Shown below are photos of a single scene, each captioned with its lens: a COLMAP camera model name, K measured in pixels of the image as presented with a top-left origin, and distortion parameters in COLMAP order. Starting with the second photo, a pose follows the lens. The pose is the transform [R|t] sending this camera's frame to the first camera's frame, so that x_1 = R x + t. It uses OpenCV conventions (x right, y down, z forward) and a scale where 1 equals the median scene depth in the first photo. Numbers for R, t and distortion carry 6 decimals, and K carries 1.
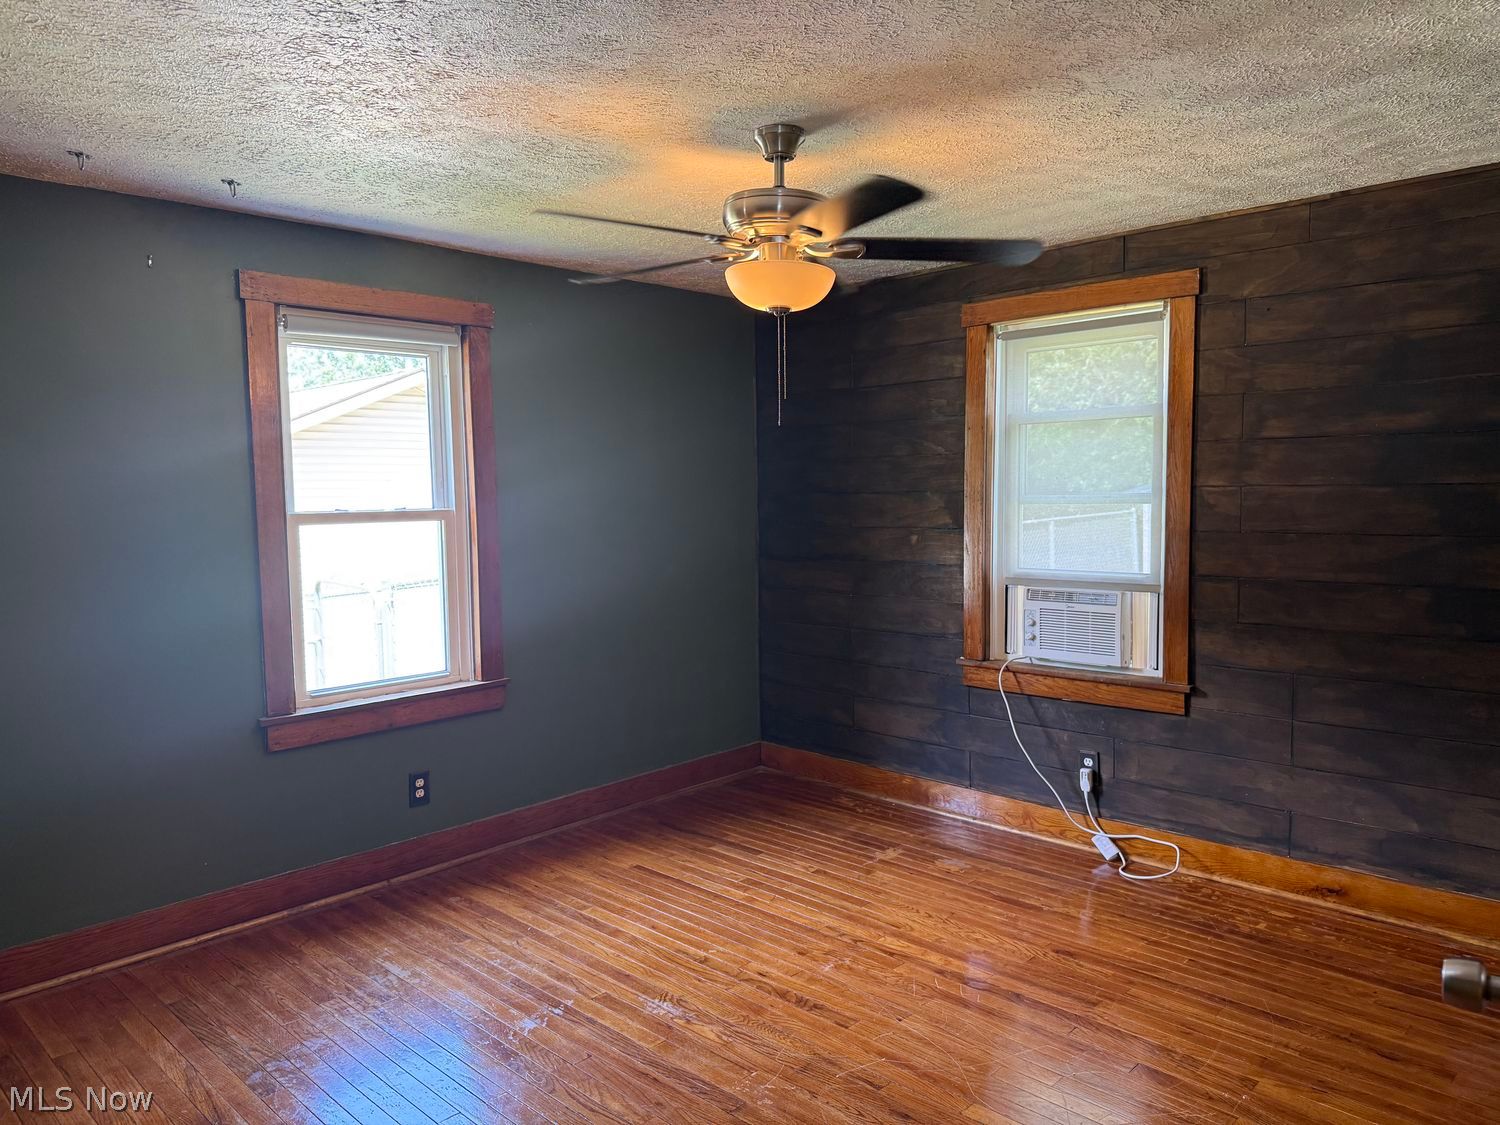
lens RADIAL K [[1061.4, 0, 745.8], [0, 1061.4, 564.6], [0, 0, 1]] dist [0.055014, -0.076384]
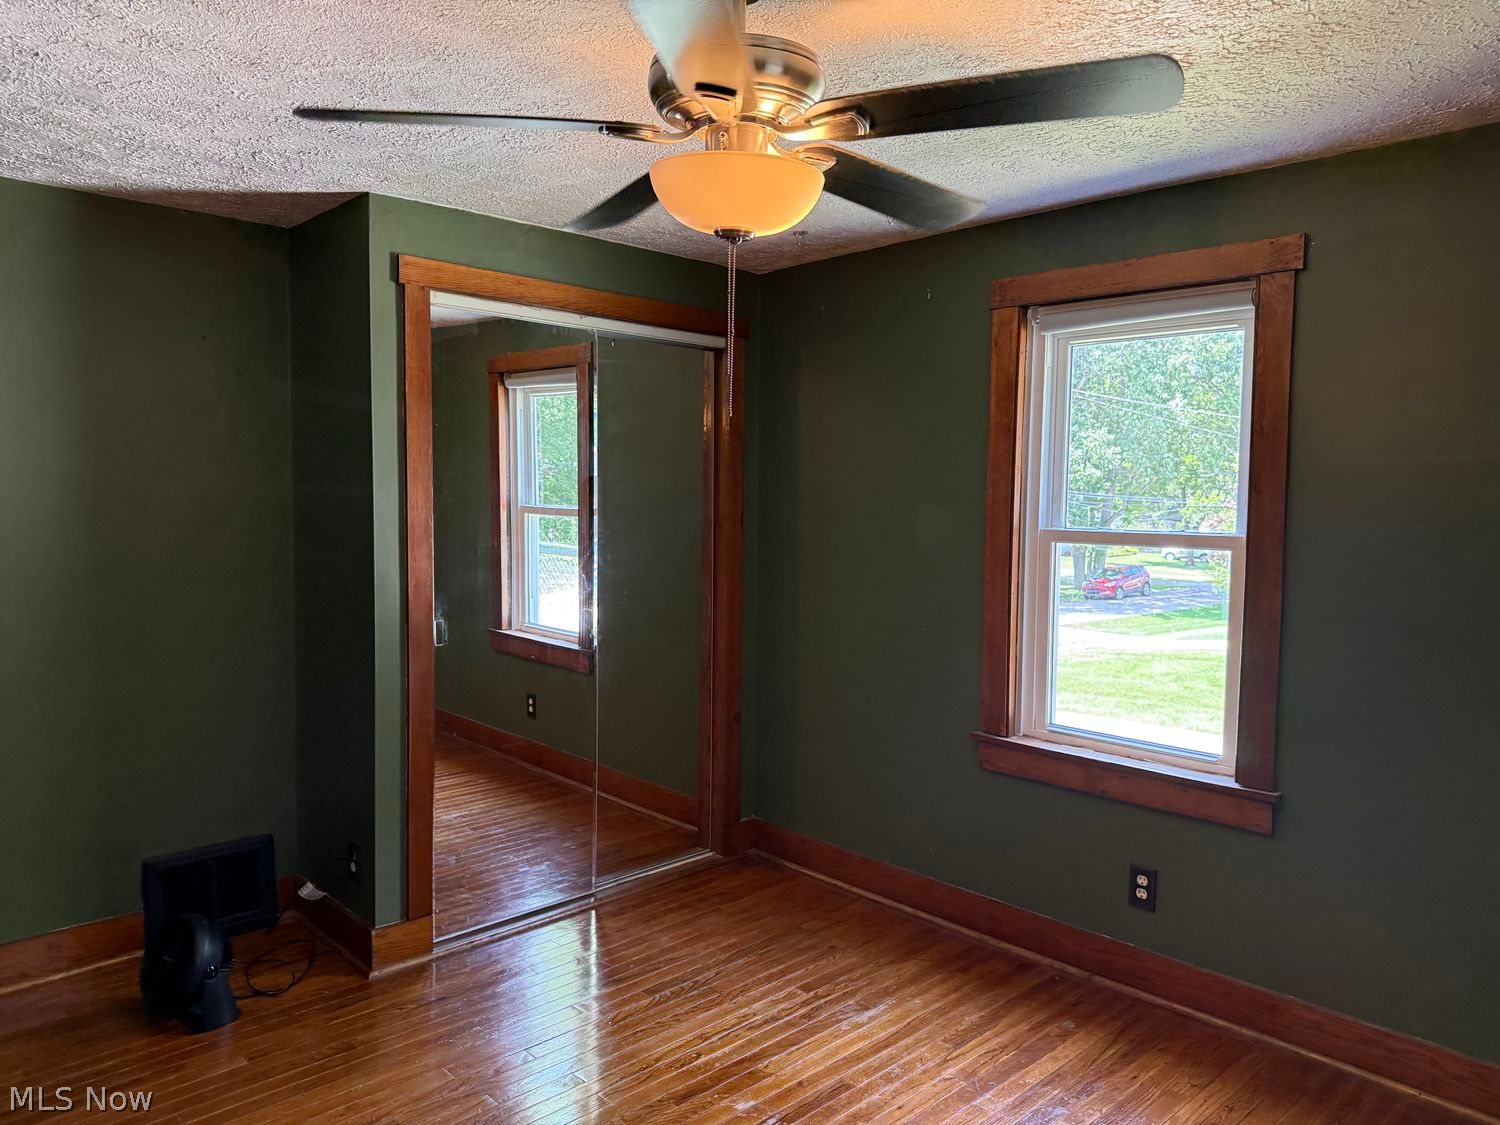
lens RADIAL K [[1061.4, 0, 745.6], [0, 1061.4, 563.0], [0, 0, 1]] dist [0.055014, -0.076384]
pose [[-0.040012, 0.083075, -0.995740, 0.513745], [-0.085979, 0.992555, 0.086265, -0.076479], [0.995493, 0.089065, -0.032572, 0.781416]]
